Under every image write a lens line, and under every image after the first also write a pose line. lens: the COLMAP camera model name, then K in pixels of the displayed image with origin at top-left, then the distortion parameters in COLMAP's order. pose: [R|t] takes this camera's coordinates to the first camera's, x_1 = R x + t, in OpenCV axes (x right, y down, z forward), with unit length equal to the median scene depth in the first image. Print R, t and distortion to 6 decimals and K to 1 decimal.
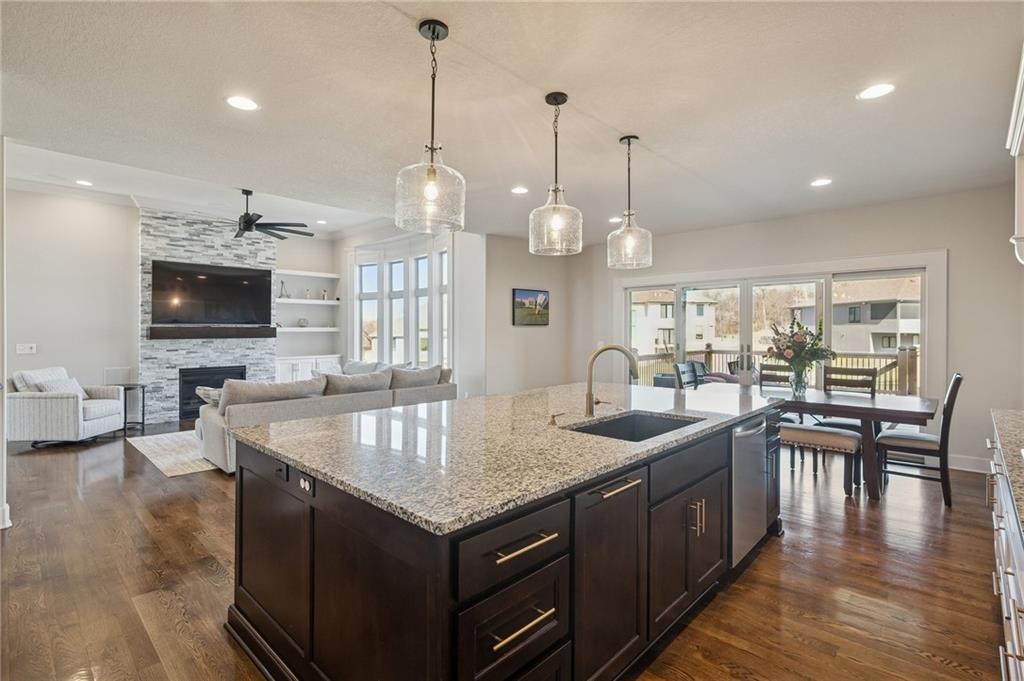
lens RADIAL K [[480.6, 0, 512.7], [0, 480.6, 332.2], [0, 0, 1]] dist [0.000677, 0.000283]
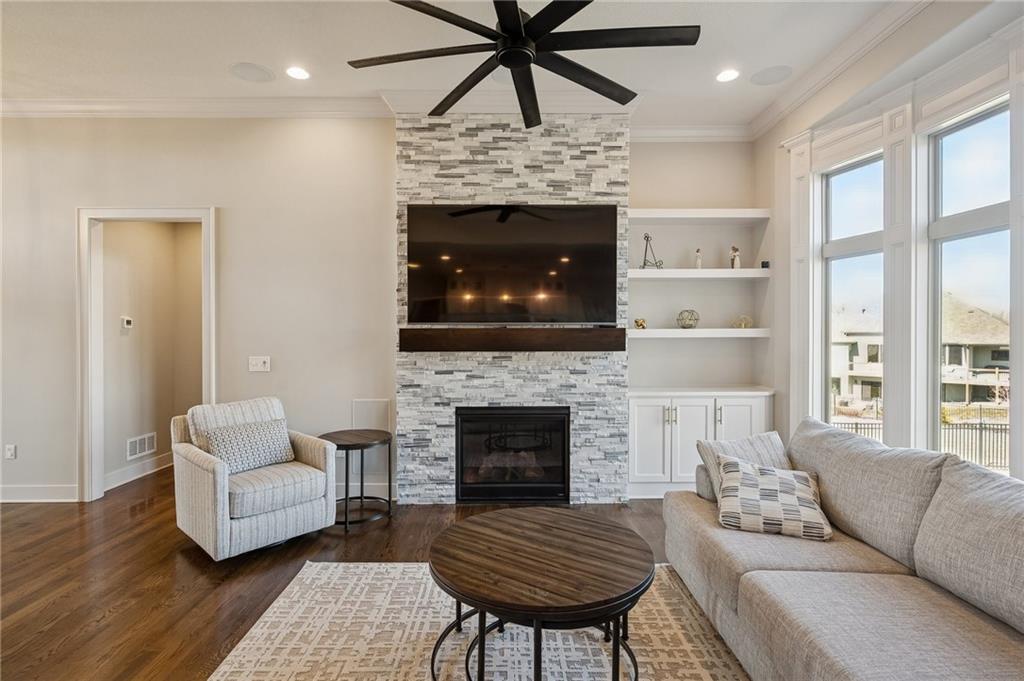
lens RADIAL K [[497.6, 0, 510.0], [0, 497.6, 336.5], [0, 0, 1]] dist [0.002685, 0.000320]
pose [[0.696430, 0.002871, -0.717619, -0.245083], [-0.001800, 0.999996, 0.002254, -0.003631], [0.717623, -0.000278, 0.696432, 0.633013]]
